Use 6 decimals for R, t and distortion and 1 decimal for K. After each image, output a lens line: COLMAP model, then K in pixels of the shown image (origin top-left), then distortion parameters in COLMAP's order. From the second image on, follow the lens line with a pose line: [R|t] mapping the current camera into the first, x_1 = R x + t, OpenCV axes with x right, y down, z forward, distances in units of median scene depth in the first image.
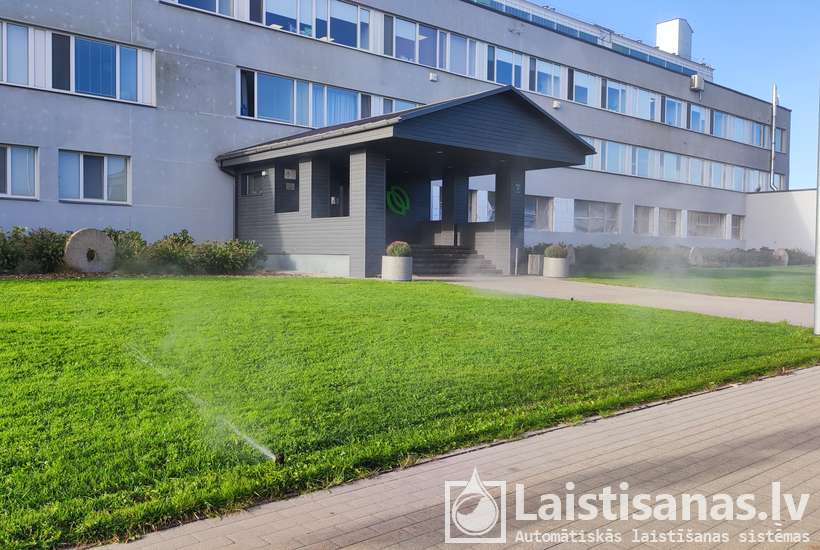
lens RADIAL K [[670.6, 0, 366.3], [0, 670.6, 280.8], [0, 0, 1]] dist [0.051104, -0.042563]
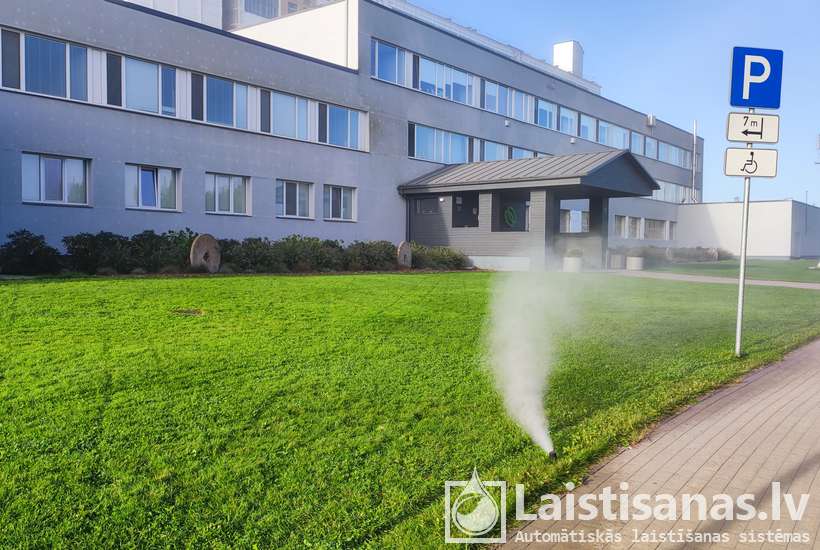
lens RADIAL K [[694.0, 0, 372.2], [0, 694.0, 274.5], [0, 0, 1]] dist [0.057991, -0.001528]
pose [[0.980746, -0.013630, 0.194811, -0.398195], [0.014938, 0.999875, -0.005244, 0.003137], [-0.194715, 0.008053, 0.980827, -0.282324]]
